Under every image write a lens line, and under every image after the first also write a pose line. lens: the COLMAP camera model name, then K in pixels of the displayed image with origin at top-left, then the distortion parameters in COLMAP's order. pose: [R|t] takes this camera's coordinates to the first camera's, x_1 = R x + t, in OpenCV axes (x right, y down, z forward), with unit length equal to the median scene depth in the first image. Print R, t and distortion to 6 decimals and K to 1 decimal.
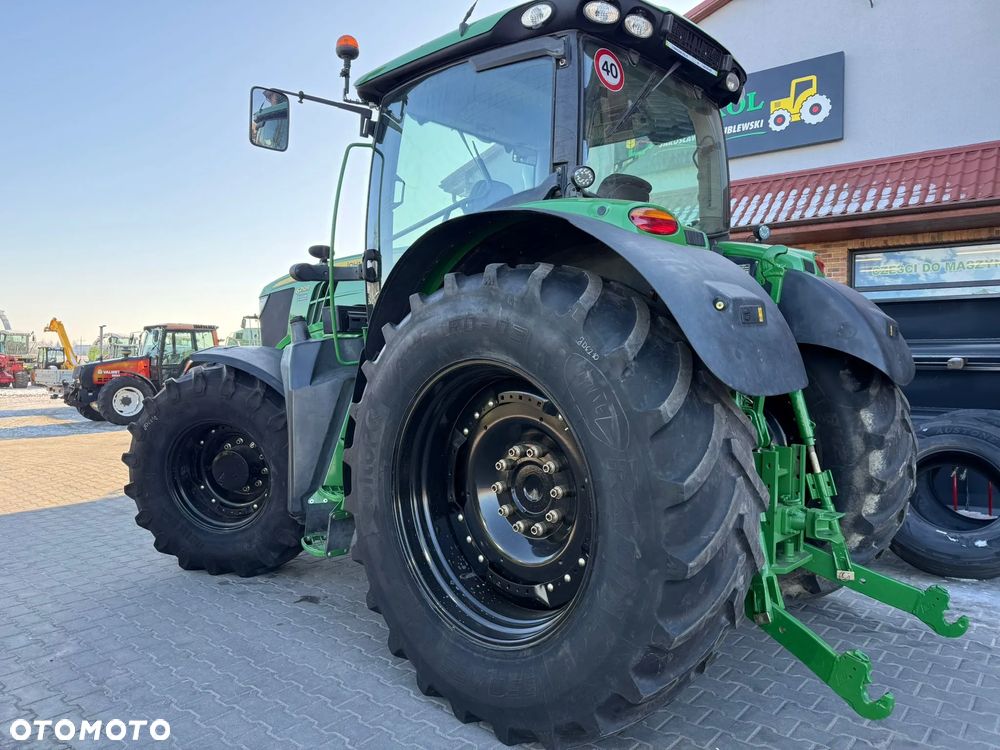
lens RADIAL K [[705.9, 0, 499.3], [0, 705.9, 364.5], [0, 0, 1]] dist [0.058021, -0.067131]
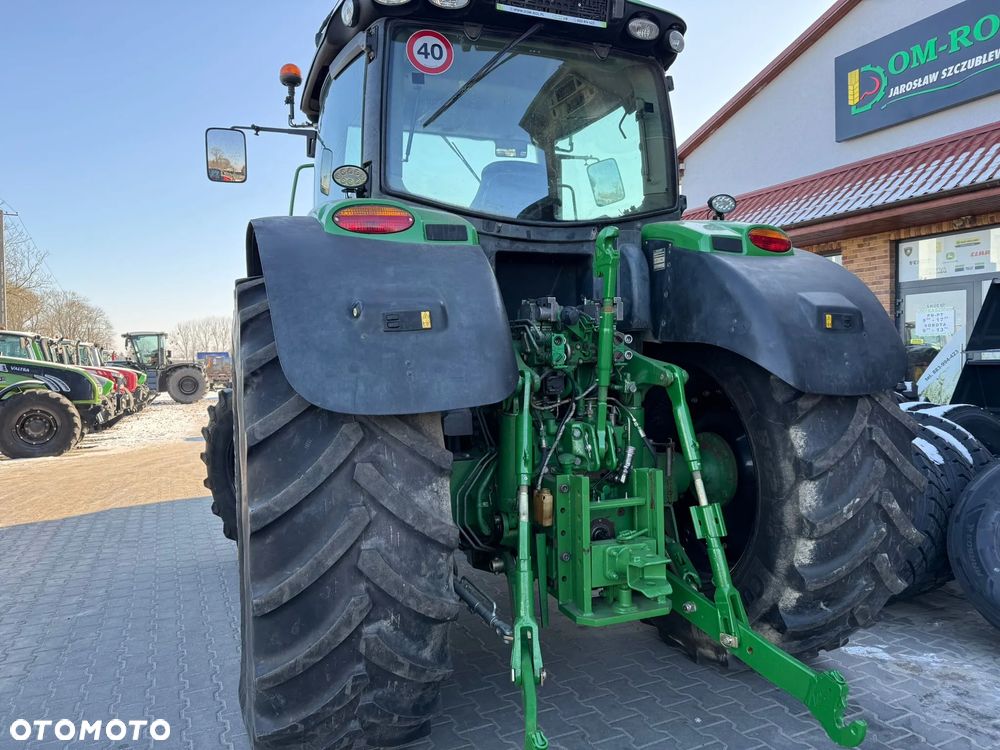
lens RADIAL K [[703.4, 0, 500.0], [0, 703.4, 375.0], [0, 0, 1]] dist [0.074529, -0.084077]
pose [[0.906642, -0.015220, -0.421625, 0.549816], [0.021721, 0.999708, 0.010621, -0.006937], [0.421340, -0.018788, 0.906708, 0.181494]]
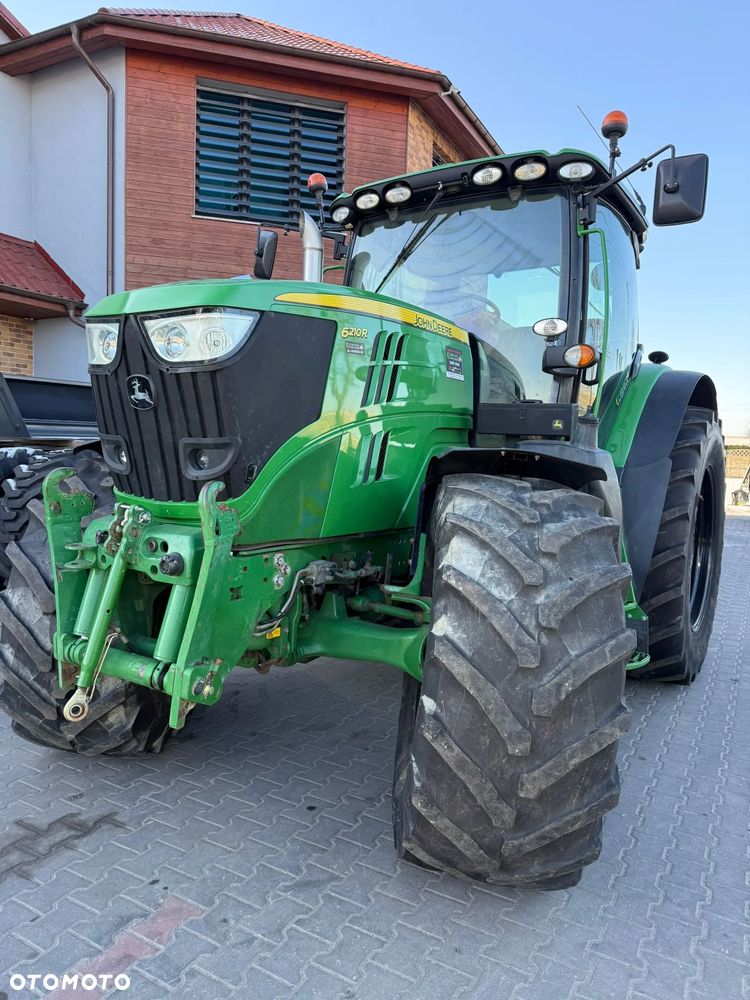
lens RADIAL K [[696.4, 0, 362.7], [0, 696.4, 495.5], [0, 0, 1]] dist [0.040961, -0.052059]
pose [[-0.176211, -0.087430, 0.980462, -1.164823], [-0.021387, 0.996153, 0.084985, -0.045102], [-0.984120, -0.005994, -0.177403, 1.603631]]
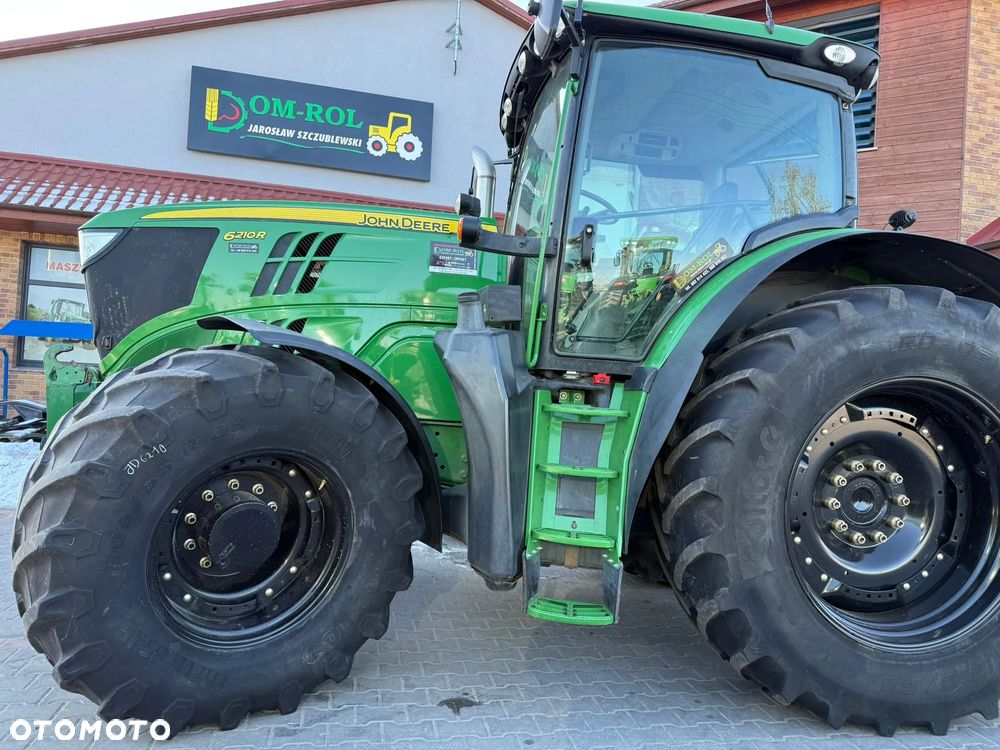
lens RADIAL K [[700.1, 0, 505.3], [0, 700.1, 381.7], [0, 0, 1]] dist [0.025340, -0.026499]
pose [[0.609341, 0.037368, 0.792027, -0.919711], [-0.044234, 0.998935, -0.013099, 0.030201], [-0.791674, -0.027053, 0.610345, 0.649737]]
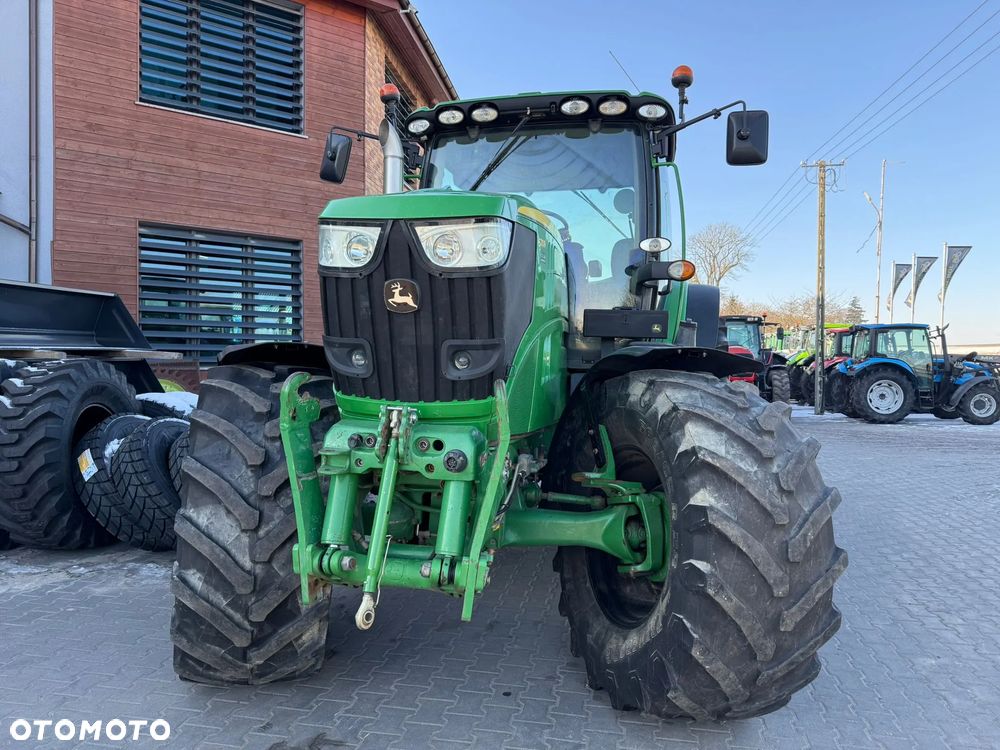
lens RADIAL K [[700.4, 0, 494.8], [0, 700.4, 383.5], [0, 0, 1]] dist [0.033396, -0.040091]
pose [[-0.497833, -0.048388, 0.865922, -1.103192], [-0.010541, 0.998706, 0.049748, -0.031914], [-0.867209, 0.015638, -0.497699, 1.941628]]
